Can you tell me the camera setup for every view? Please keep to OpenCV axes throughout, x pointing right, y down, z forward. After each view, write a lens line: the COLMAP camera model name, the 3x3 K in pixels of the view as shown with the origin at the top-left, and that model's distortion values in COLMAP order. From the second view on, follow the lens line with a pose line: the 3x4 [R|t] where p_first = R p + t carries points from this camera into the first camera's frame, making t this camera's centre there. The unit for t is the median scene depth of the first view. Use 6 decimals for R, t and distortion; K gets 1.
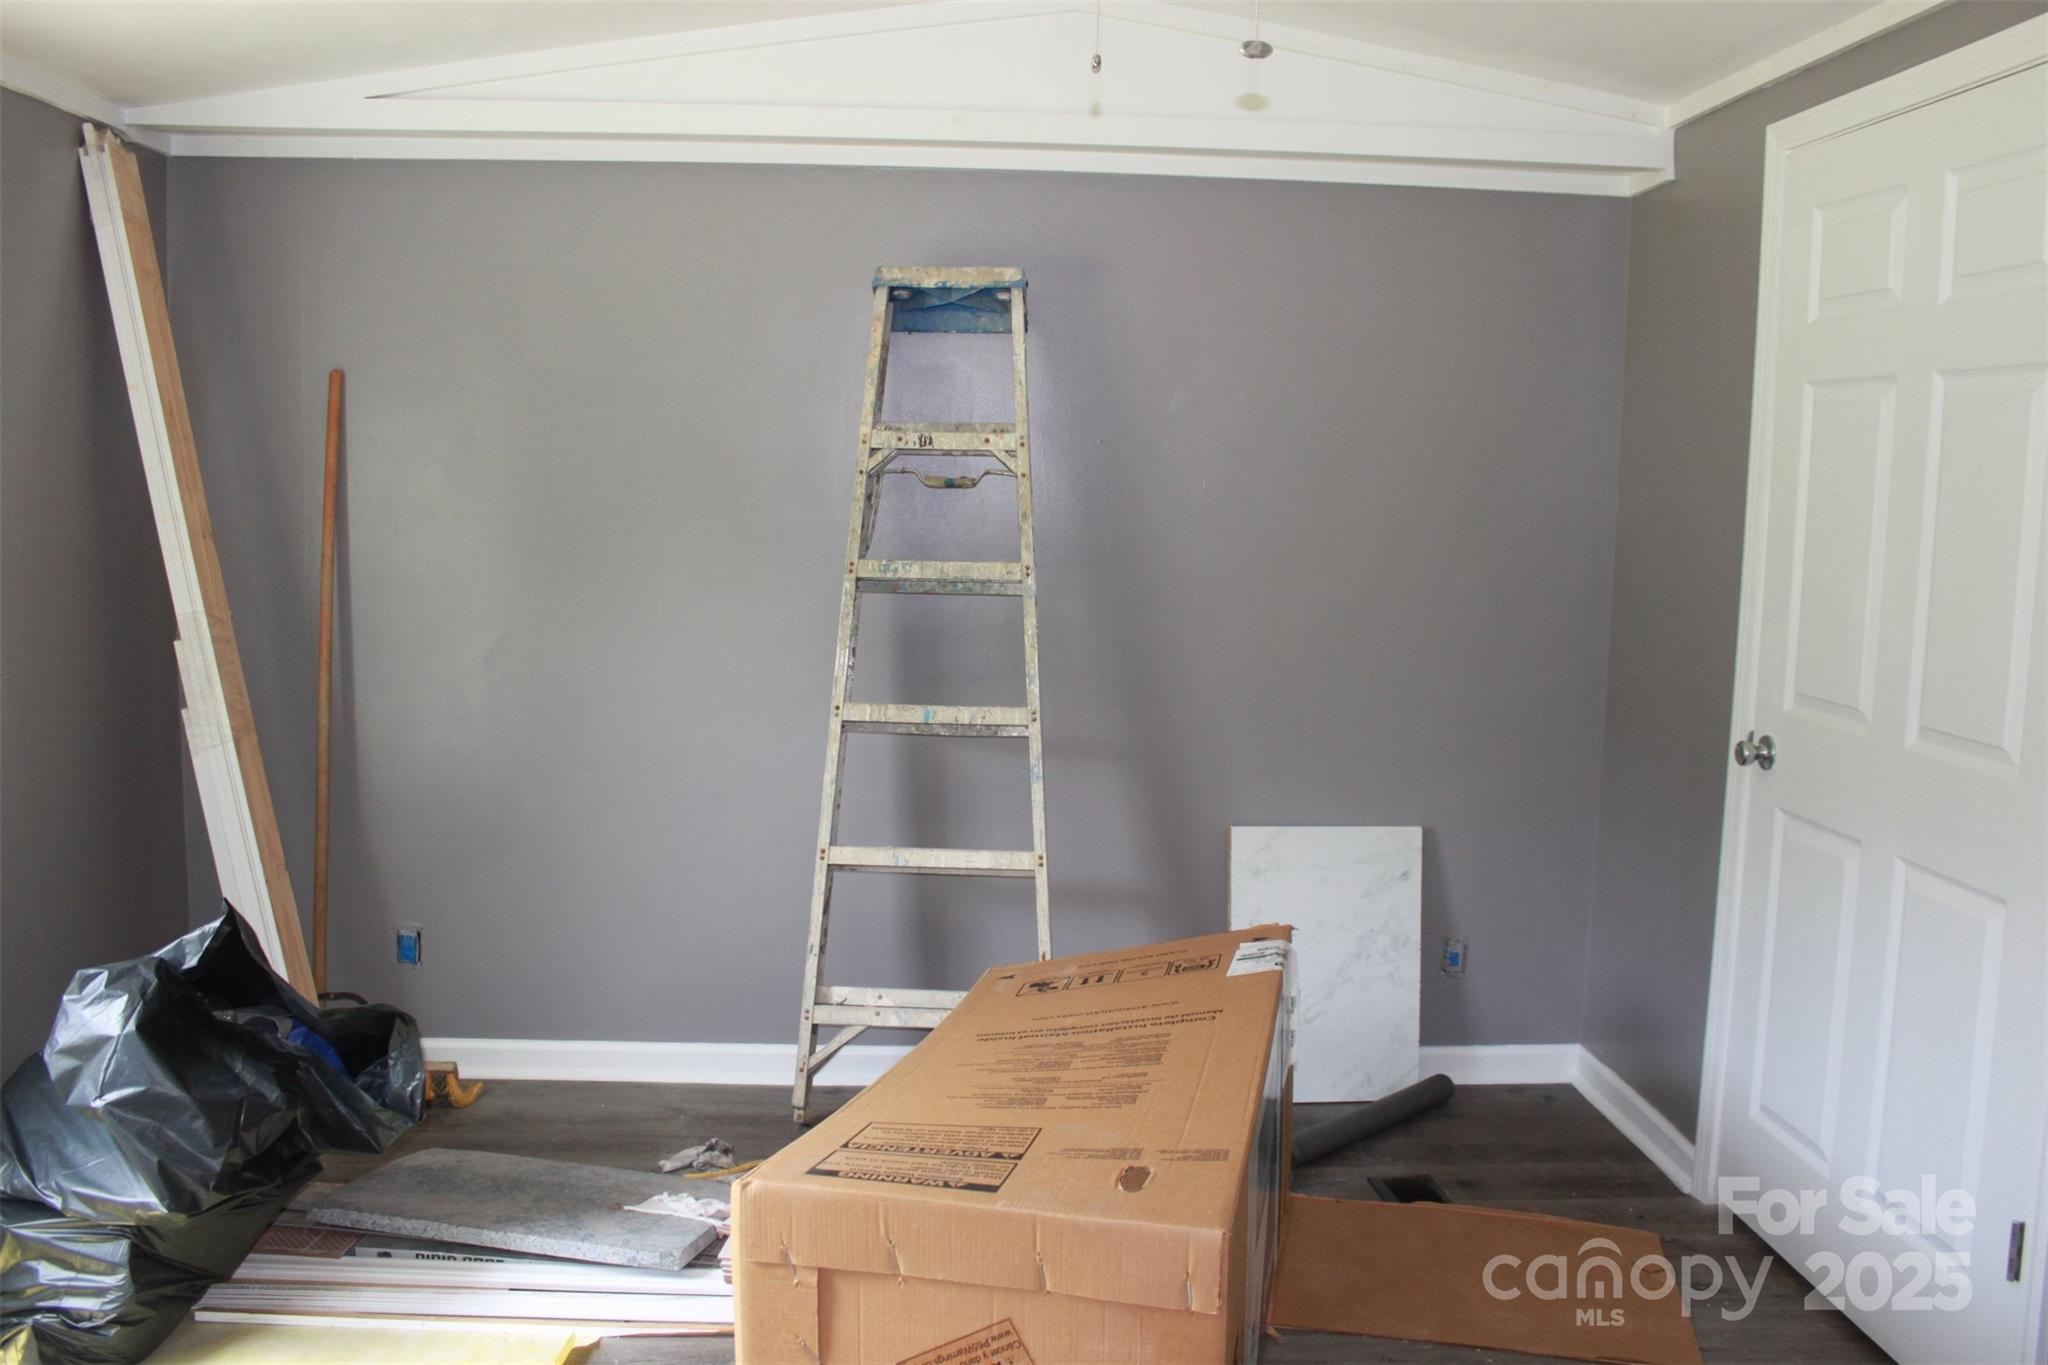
lens RADIAL K [[1825.0, 0, 1021.4], [0, 1825.0, 662.8], [0, 0, 1]] dist [-0.156007, 0.148762]
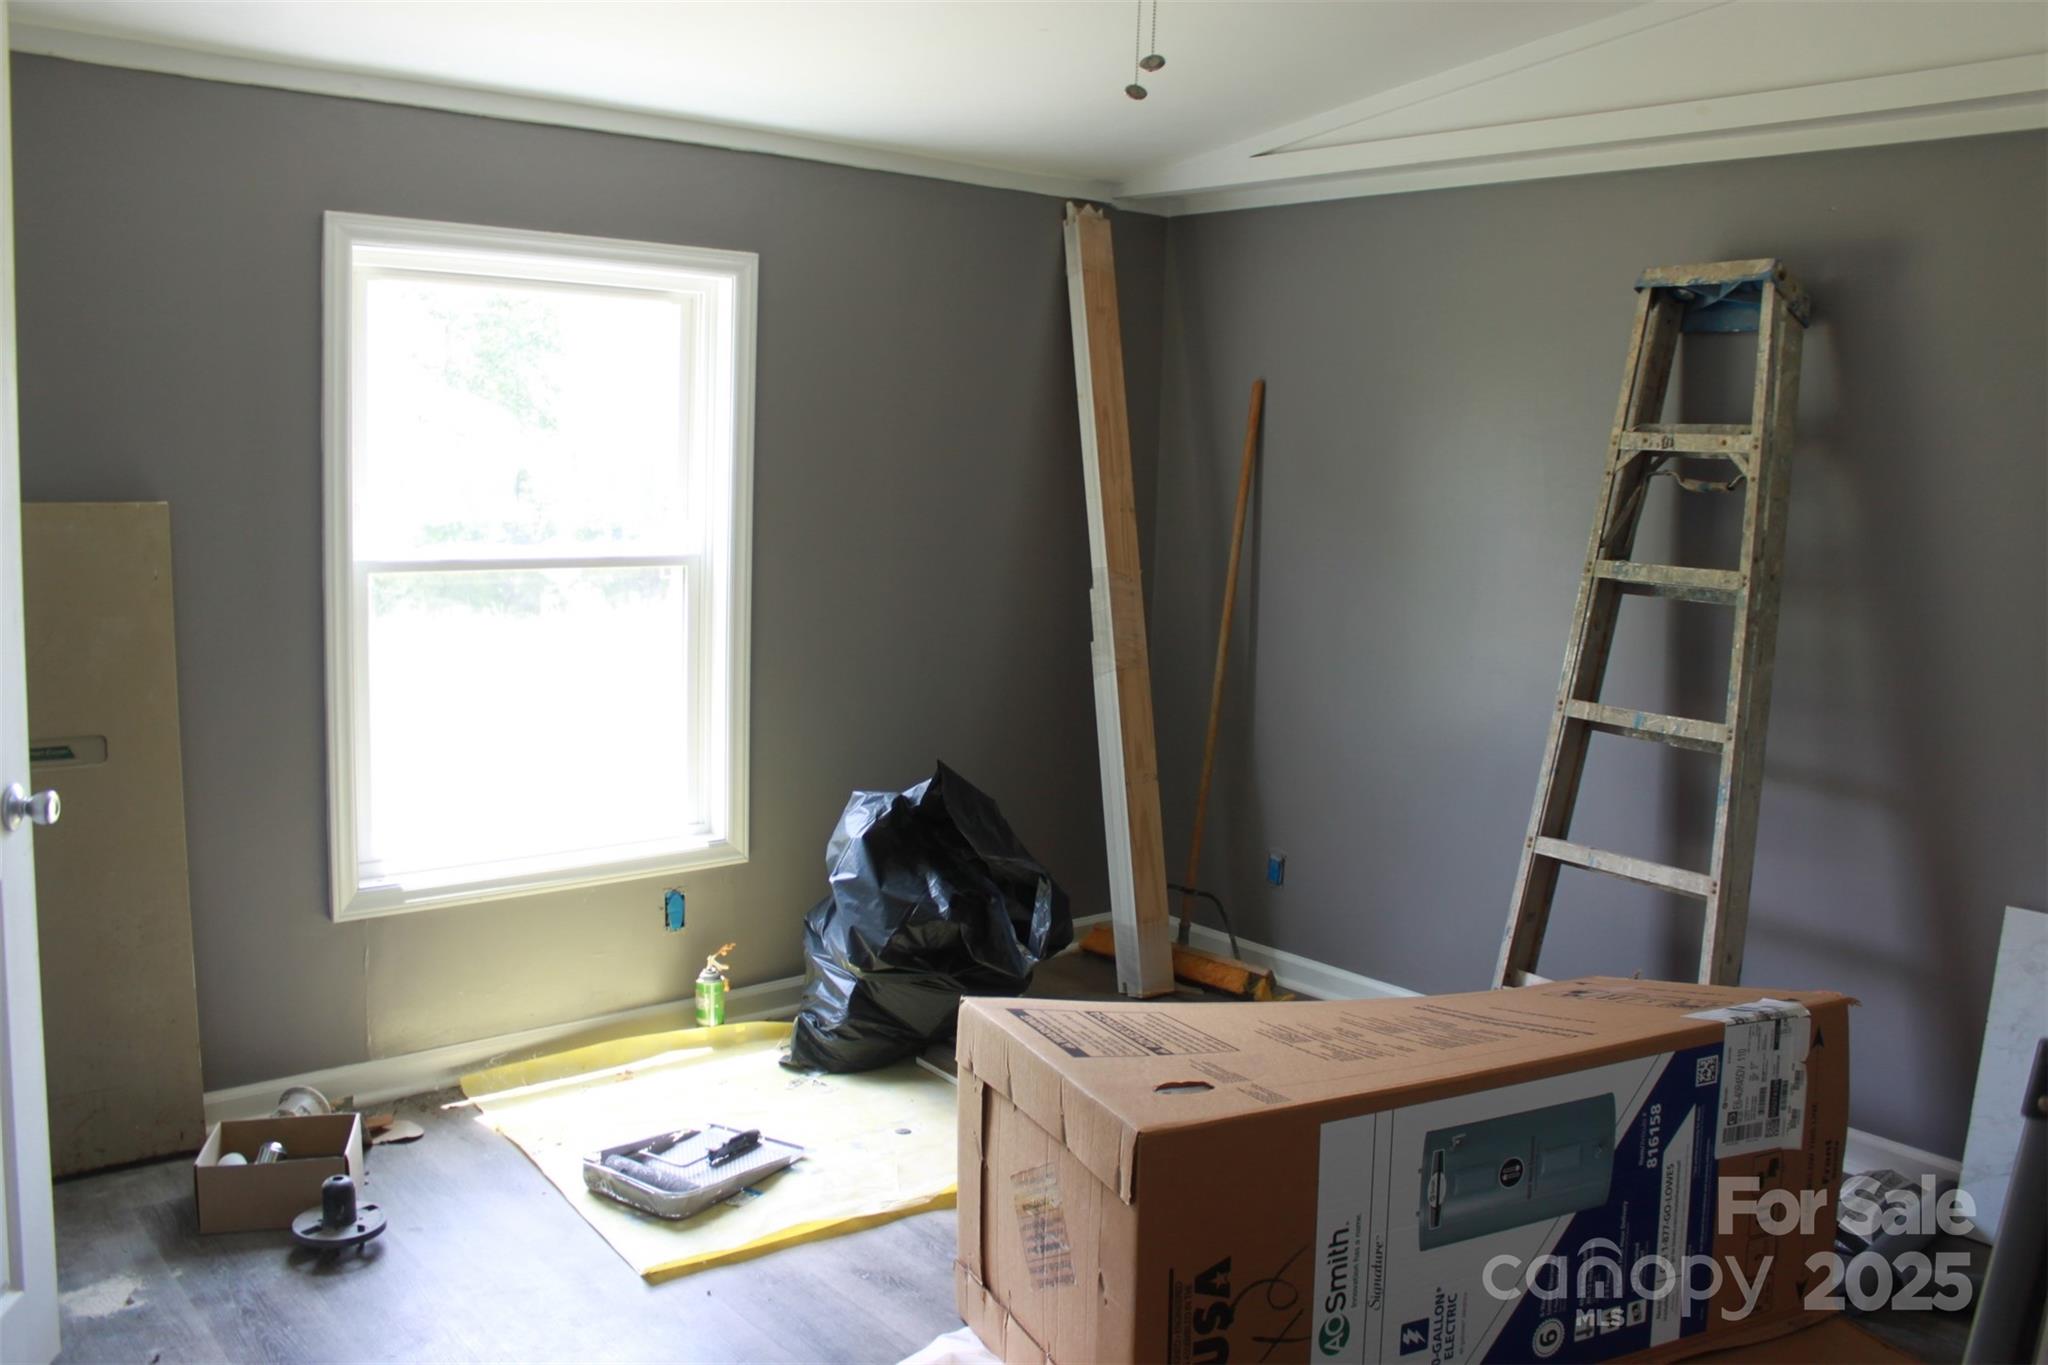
lens RADIAL K [[1825.0, 0, 1021.4], [0, 1825.0, 662.8], [0, 0, 1]] dist [-0.156007, 0.148762]
pose [[0.573397, 0.091643, -0.814136, 0.592097], [-0.113144, 0.993060, 0.032097, 0.004567], [0.811427, 0.073710, 0.579787, 0.182700]]
